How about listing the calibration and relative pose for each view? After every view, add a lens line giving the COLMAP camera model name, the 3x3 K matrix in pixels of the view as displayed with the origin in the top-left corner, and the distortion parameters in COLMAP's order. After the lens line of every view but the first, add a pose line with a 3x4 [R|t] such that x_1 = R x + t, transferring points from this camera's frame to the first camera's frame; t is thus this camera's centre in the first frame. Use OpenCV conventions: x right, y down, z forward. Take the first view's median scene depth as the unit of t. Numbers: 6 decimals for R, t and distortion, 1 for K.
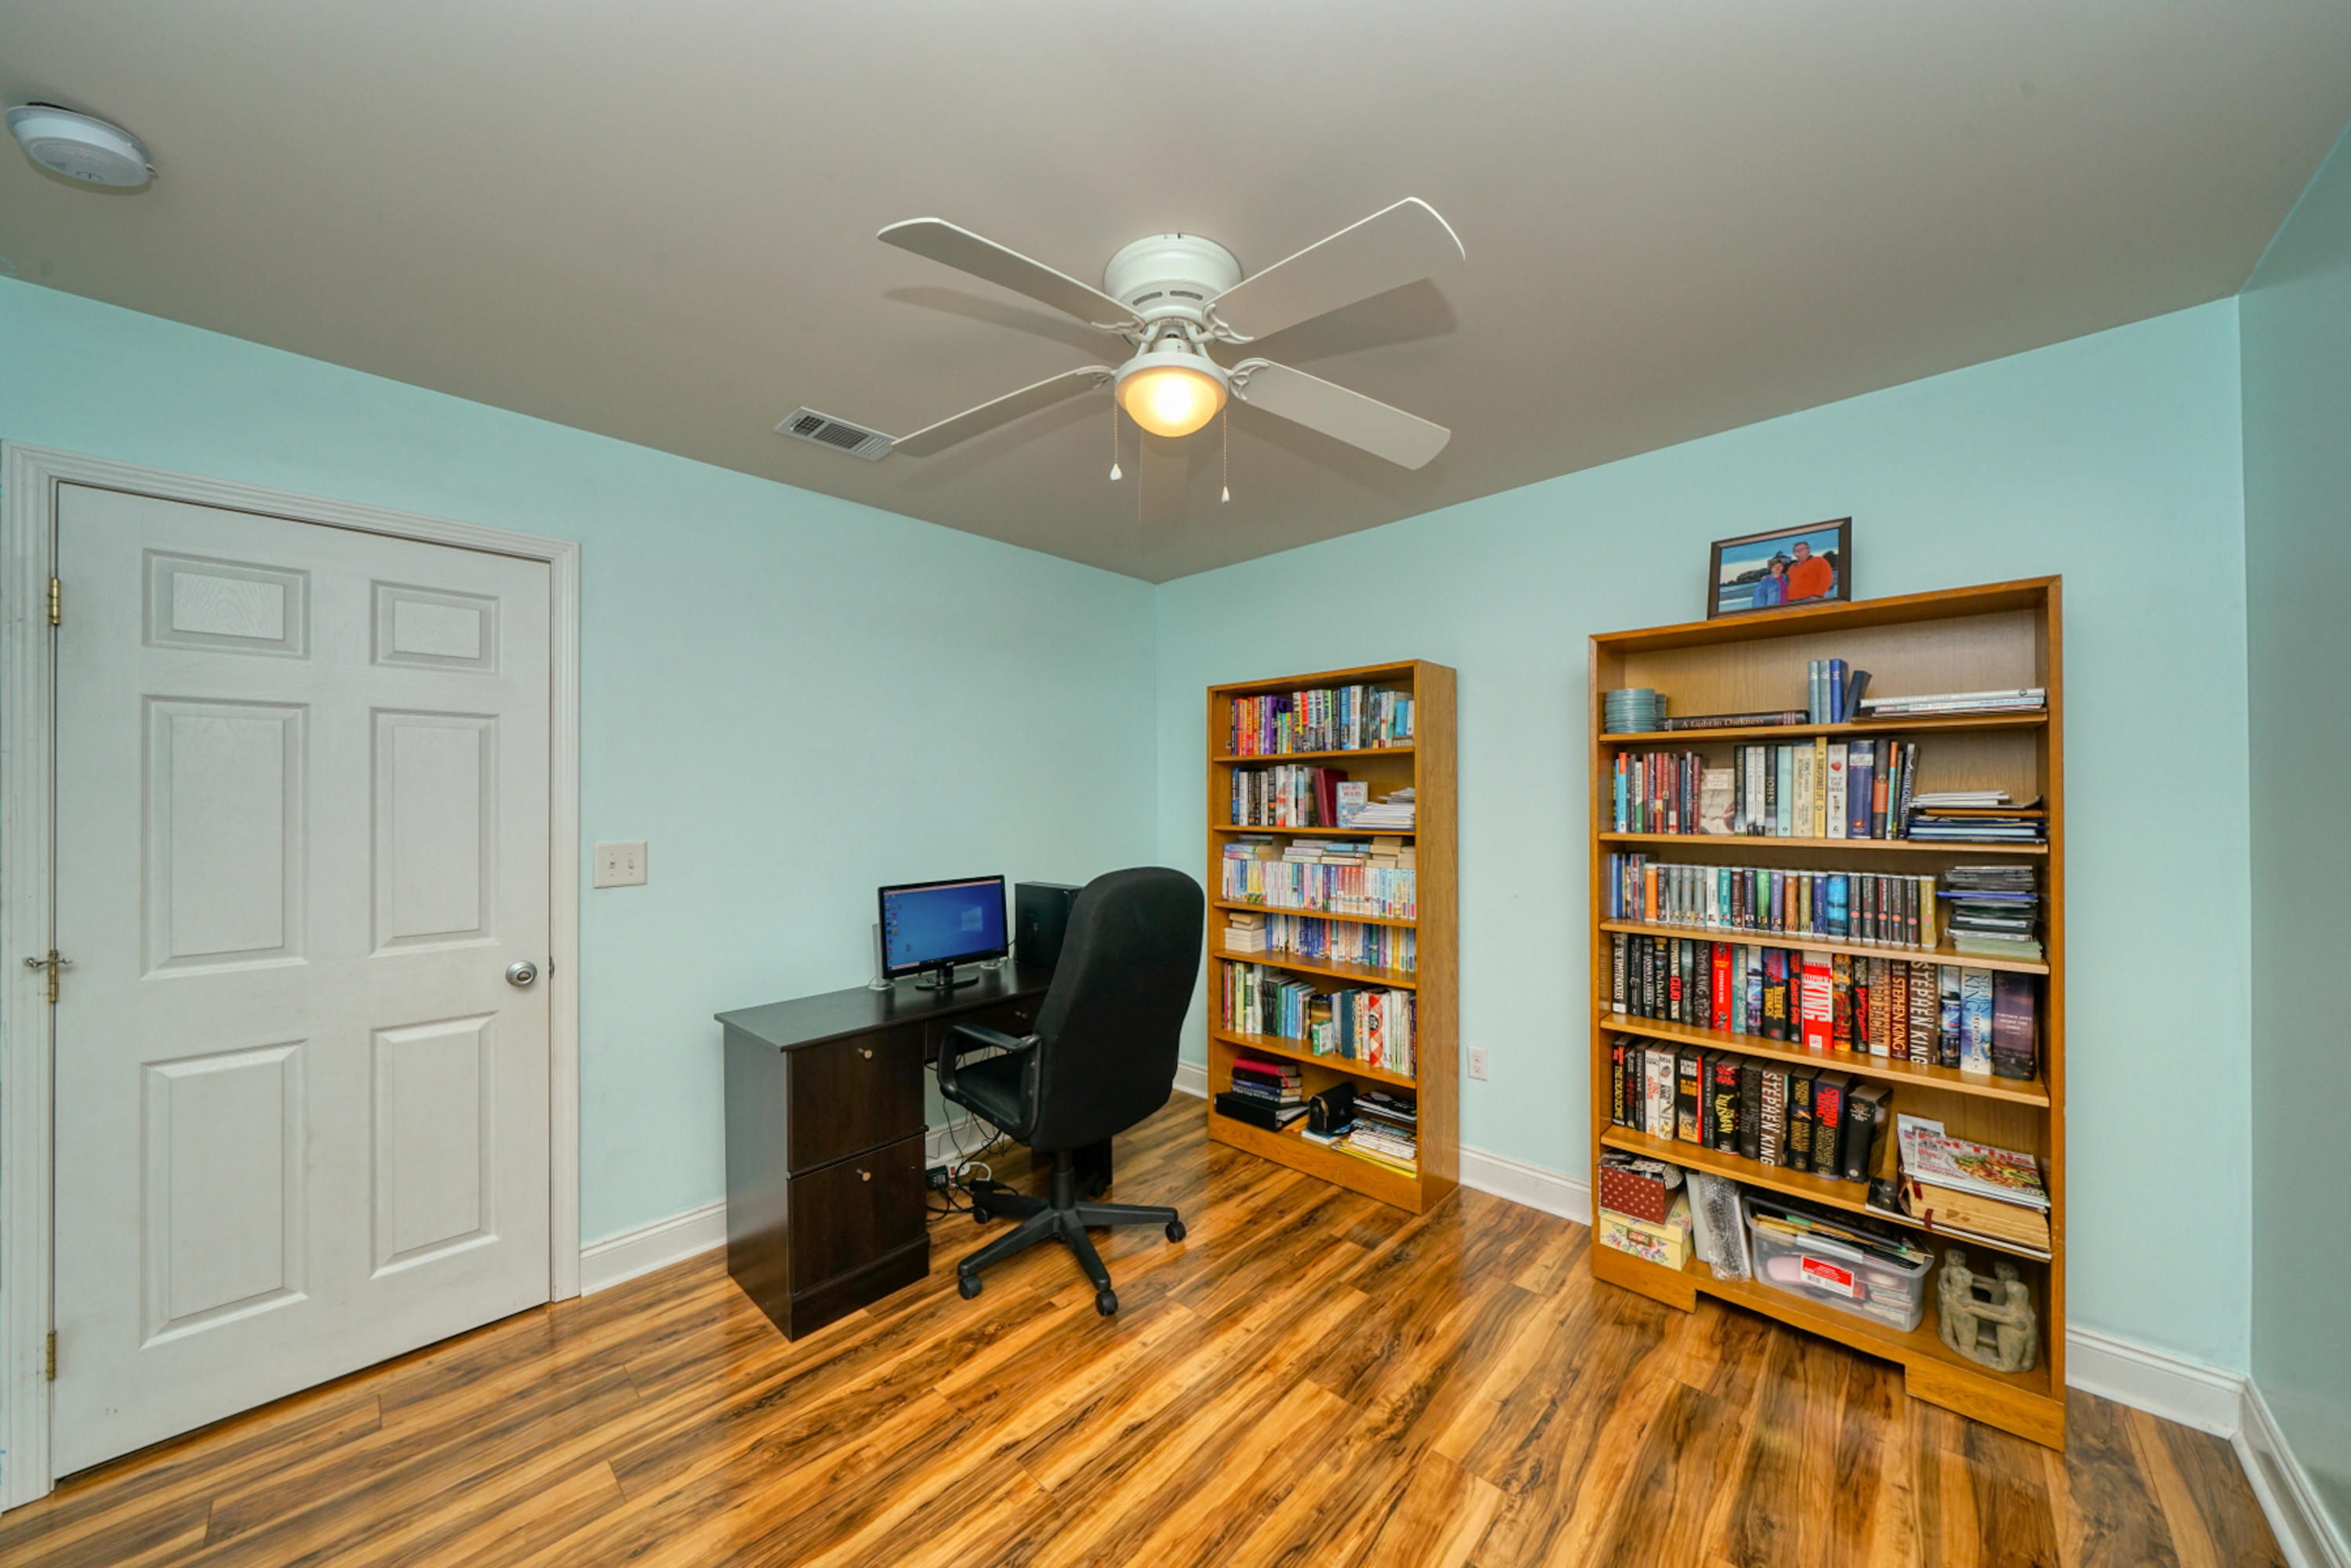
lens RADIAL K [[803.1, 0, 1179.1], [0, 803.1, 798.5], [0, 0, 1]] dist [-0.002395, -0.000140]
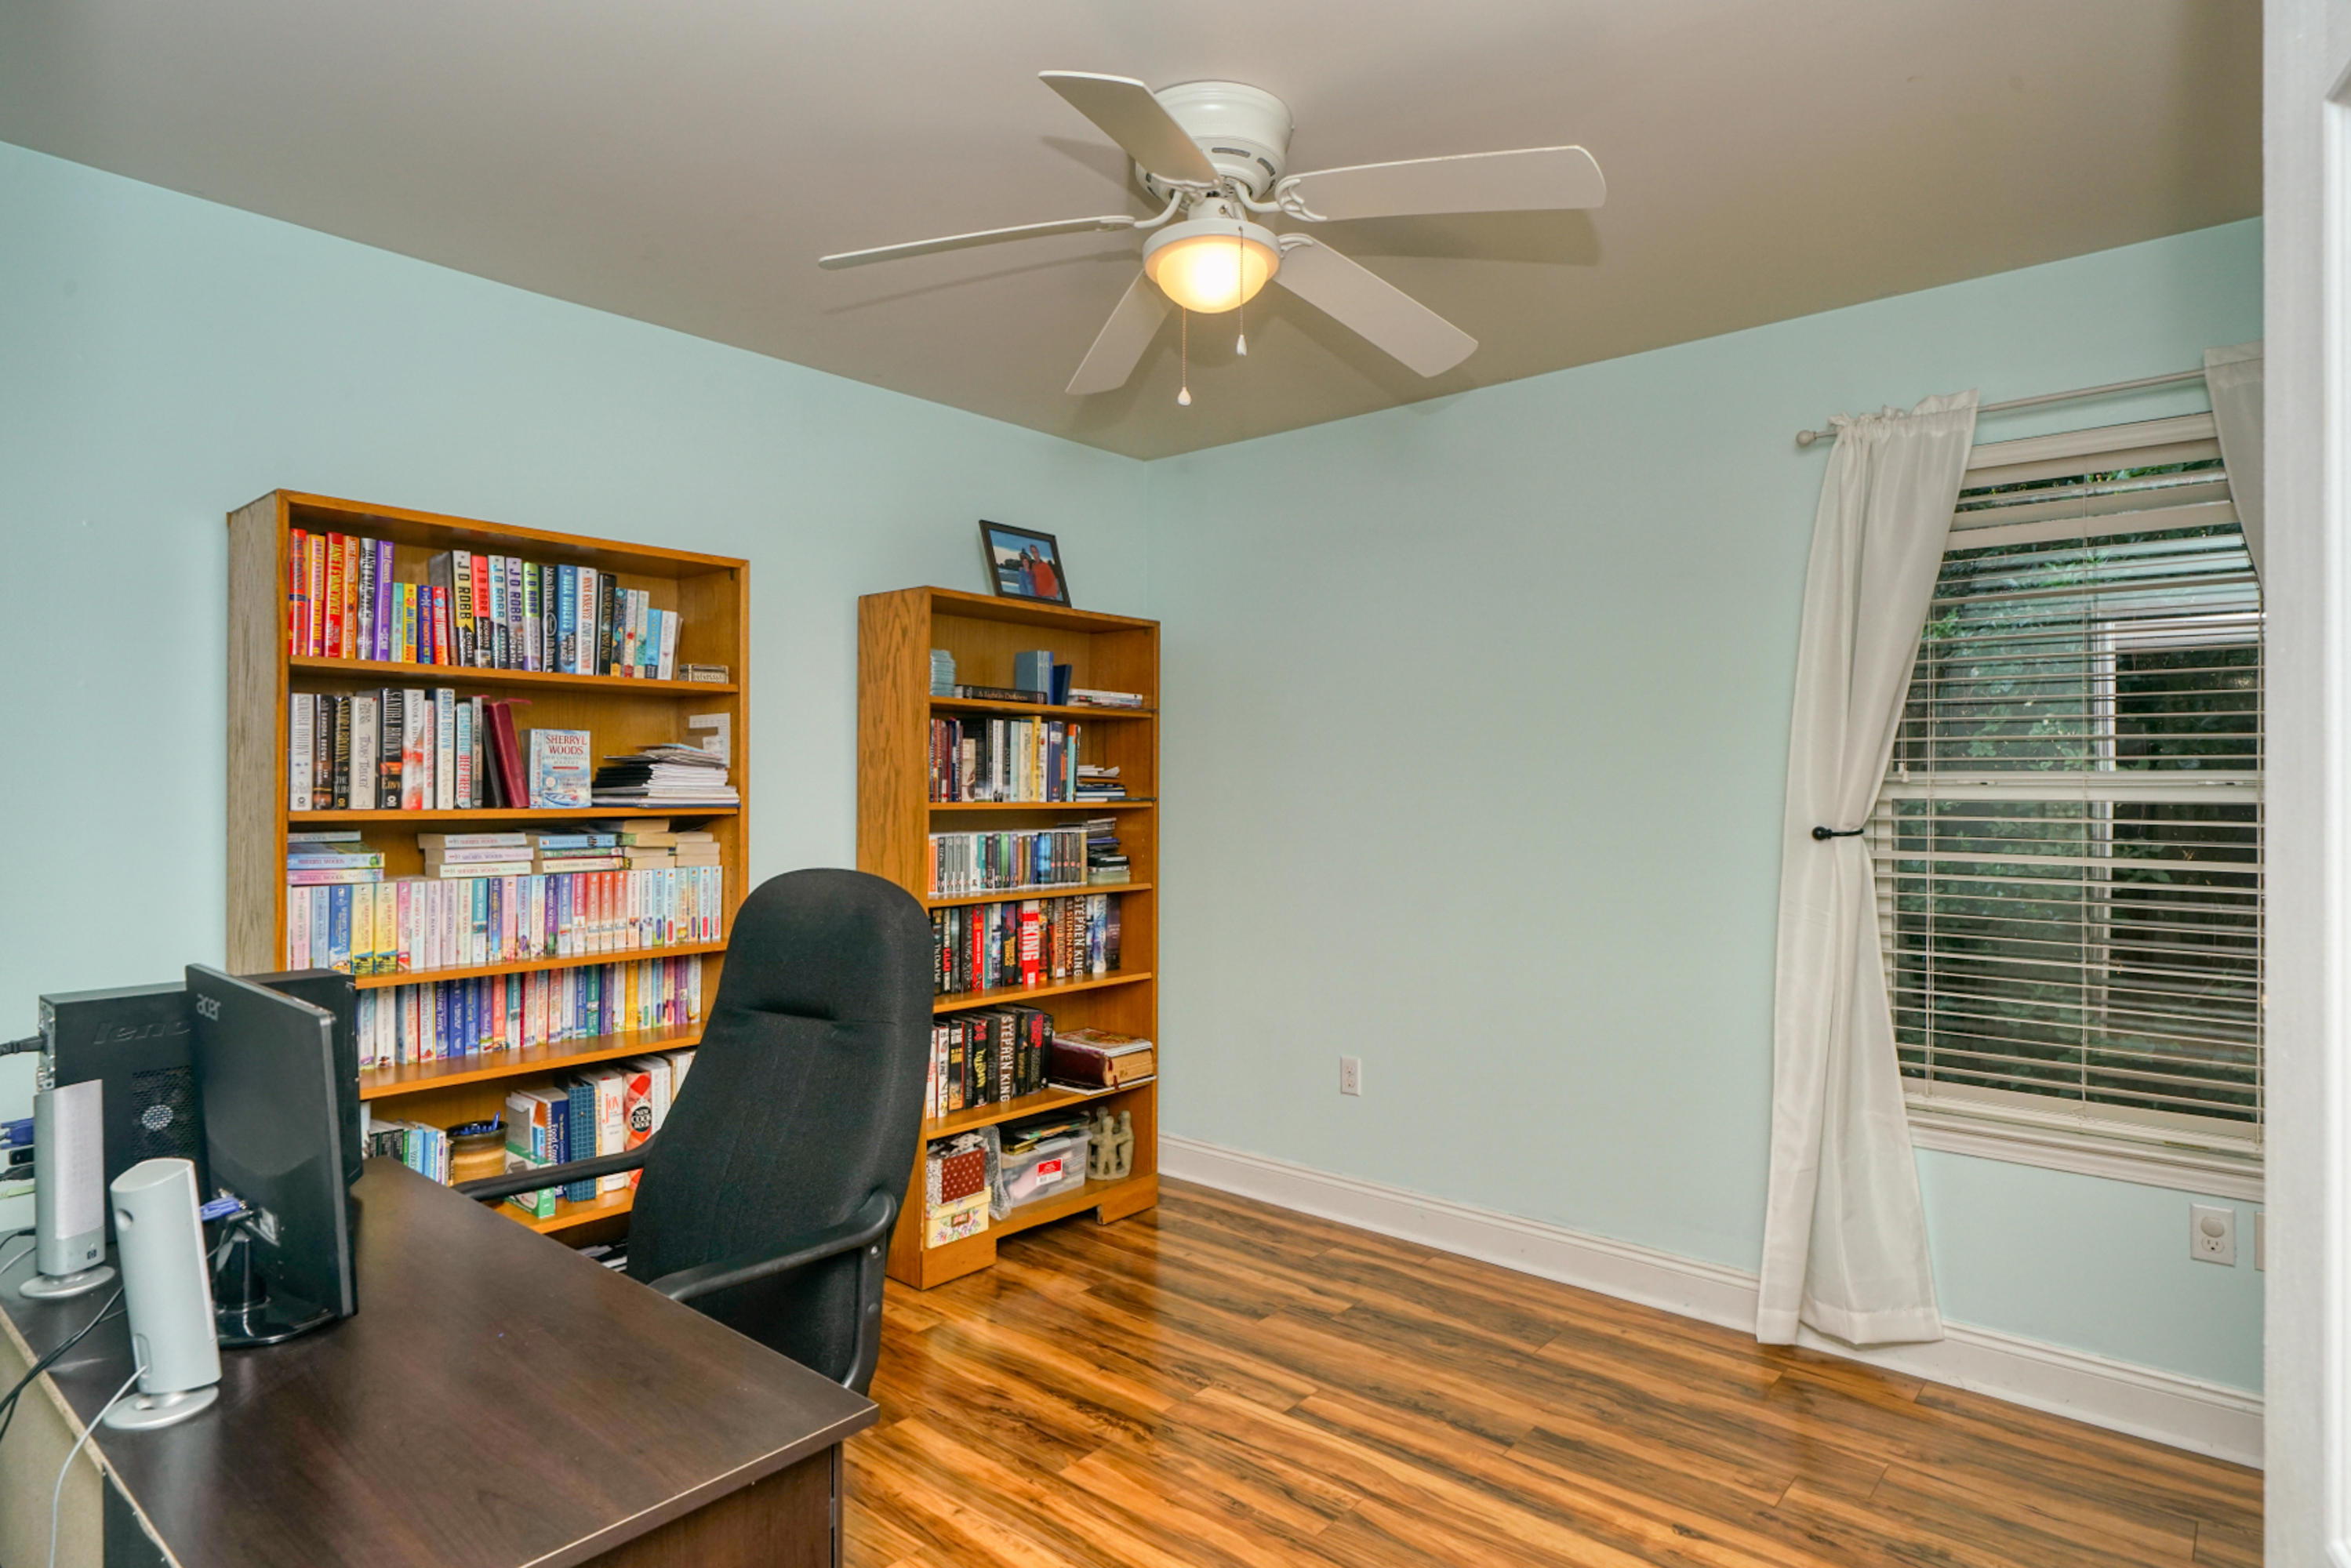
lens RADIAL K [[1266.6, 0, 1175.5], [0, 1266.6, 784.0], [0, 0, 1]] dist [0.002191, 0.000311]
pose [[-0.040914, 0.006721, 0.999140, -0.692296], [-0.002768, 0.999973, -0.006840, 0.023034], [-0.999159, -0.003046, -0.040895, 0.575091]]
